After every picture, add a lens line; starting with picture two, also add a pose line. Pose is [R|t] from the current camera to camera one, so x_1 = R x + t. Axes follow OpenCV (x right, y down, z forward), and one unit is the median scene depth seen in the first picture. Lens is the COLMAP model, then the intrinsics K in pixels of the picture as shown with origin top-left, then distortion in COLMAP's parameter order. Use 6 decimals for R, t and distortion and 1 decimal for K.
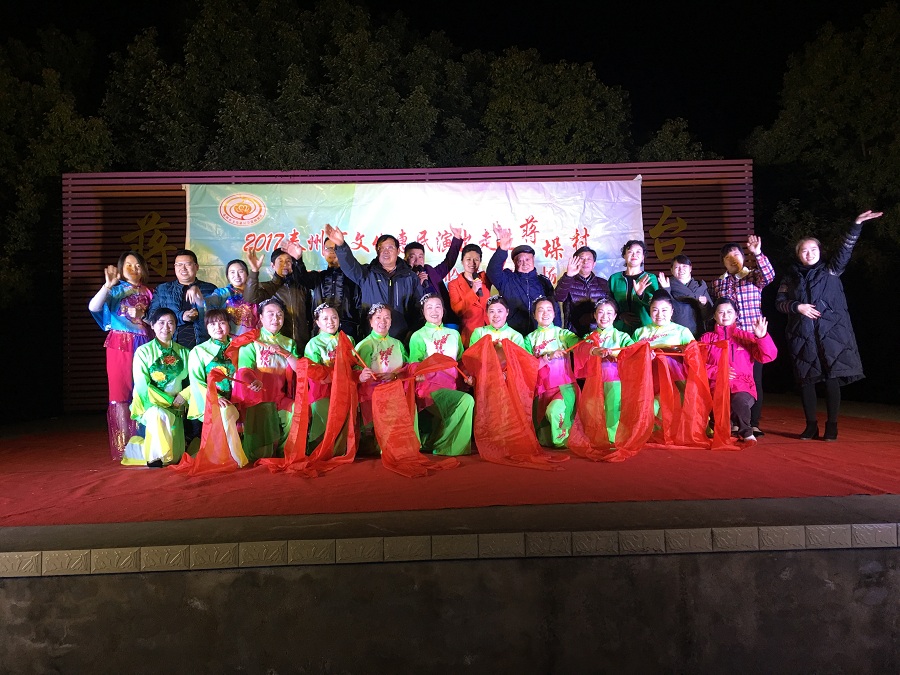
lens RADIAL K [[758.0, 0, 451.3], [0, 758.0, 328.9], [0, 0, 1]] dist [0.117917, -0.155531]
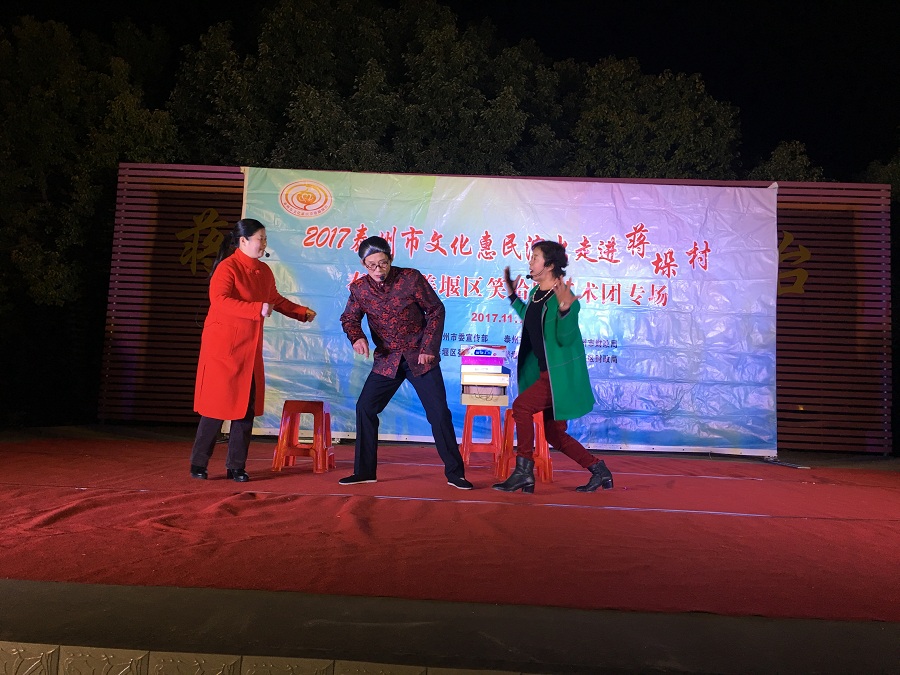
lens RADIAL K [[758.0, 0, 449.5], [0, 758.0, 334.7], [0, 0, 1]] dist [0.117917, -0.155531]
pose [[0.995246, 0.063323, -0.073997, -0.026271], [-0.066581, 0.996879, -0.042424, 0.017712], [0.071080, 0.047149, 0.996356, 0.112531]]
